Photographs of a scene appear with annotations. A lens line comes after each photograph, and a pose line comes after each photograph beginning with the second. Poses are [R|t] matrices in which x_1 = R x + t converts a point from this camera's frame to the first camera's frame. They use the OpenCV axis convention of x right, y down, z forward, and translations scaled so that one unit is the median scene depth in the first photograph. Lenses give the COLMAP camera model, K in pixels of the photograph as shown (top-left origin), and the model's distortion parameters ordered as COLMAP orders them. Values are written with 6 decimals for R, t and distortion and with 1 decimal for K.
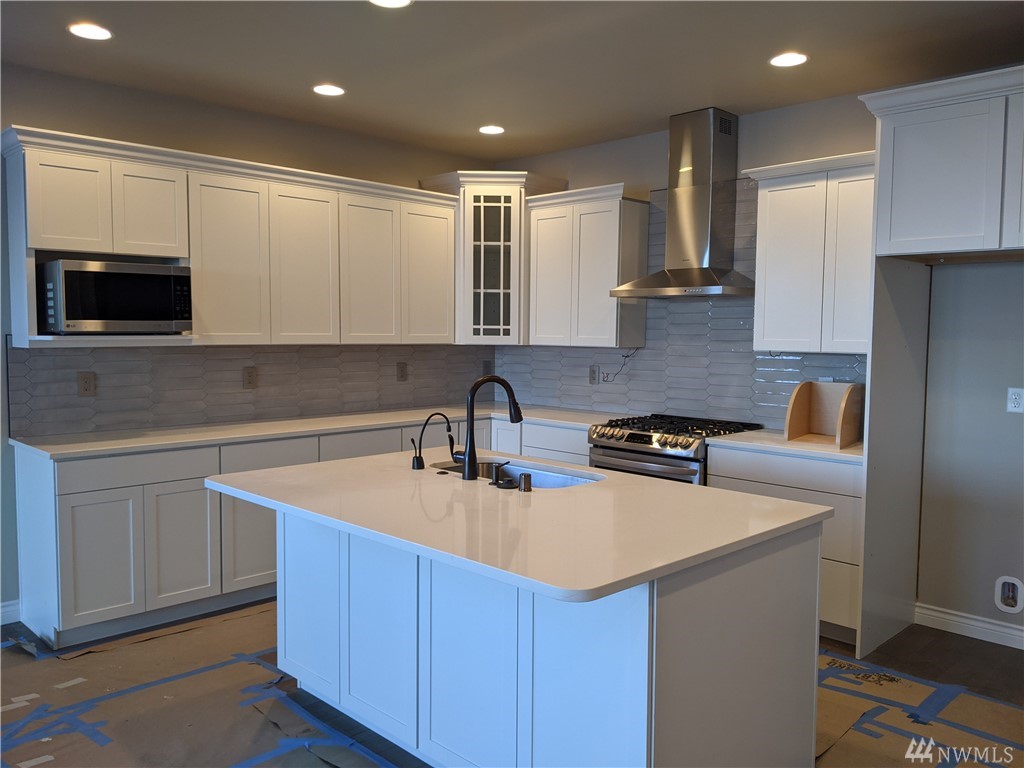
lens RADIAL K [[822.3, 0, 521.8], [0, 822.3, 384.4], [0, 0, 1]] dist [0.069541, -0.094993]
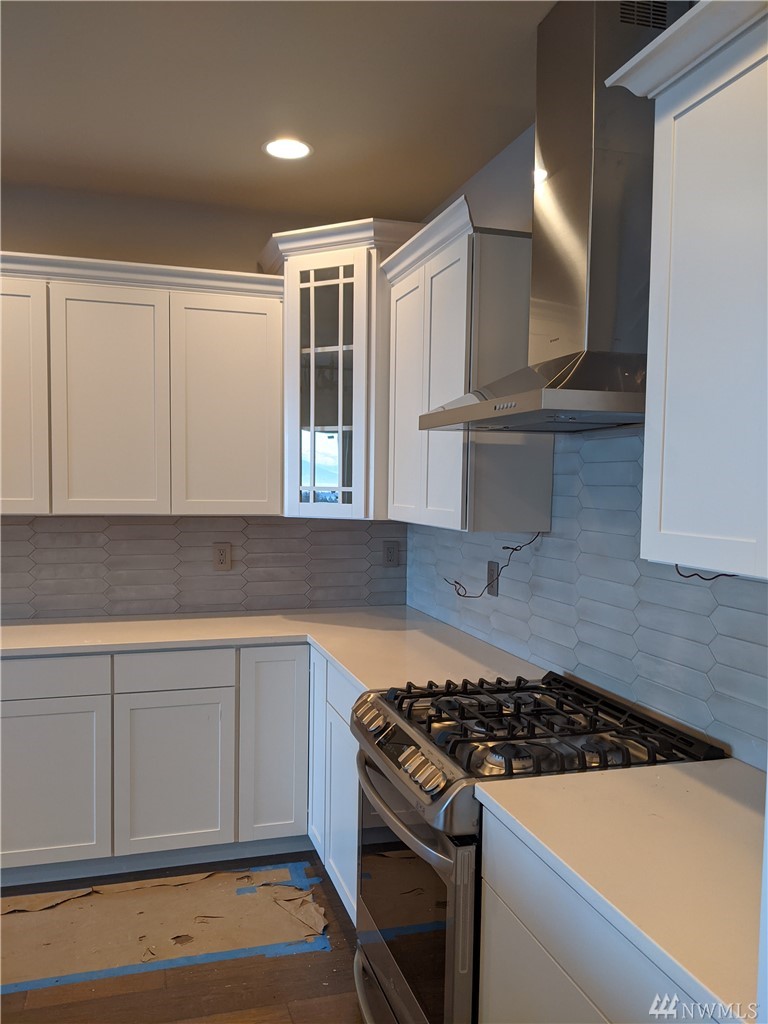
lens RADIAL K [[822.3, 0, 377.1], [0, 822.3, 522.1], [0, 0, 1]] dist [0.069541, -0.094993]
pose [[0.876083, 0.024696, -0.481527, 0.287316], [-0.035635, 0.999273, -0.013584, -0.039474], [0.480842, 0.029060, 0.876326, 0.501619]]
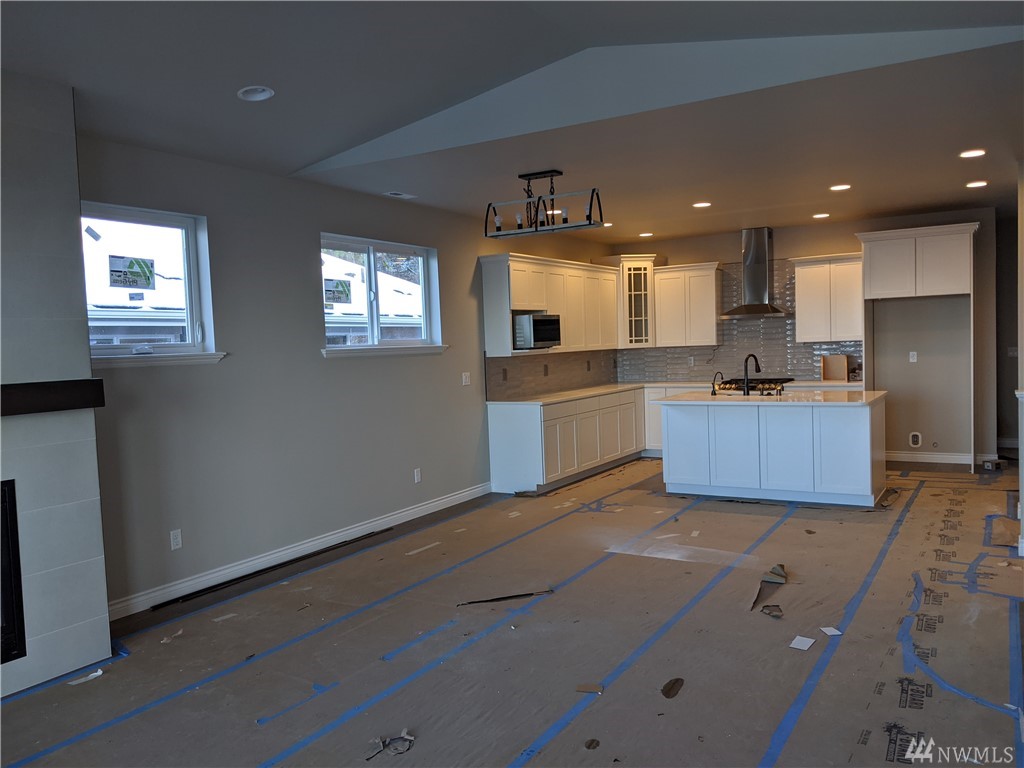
lens RADIAL K [[822.3, 0, 511.5], [0, 822.3, 393.3], [0, 0, 1]] dist [0.069541, -0.094993]
pose [[0.970477, -0.061337, 0.233264, -0.758753], [0.063144, 0.998004, -0.000278, 0.035962], [-0.232781, 0.014999, 0.972413, -0.729447]]
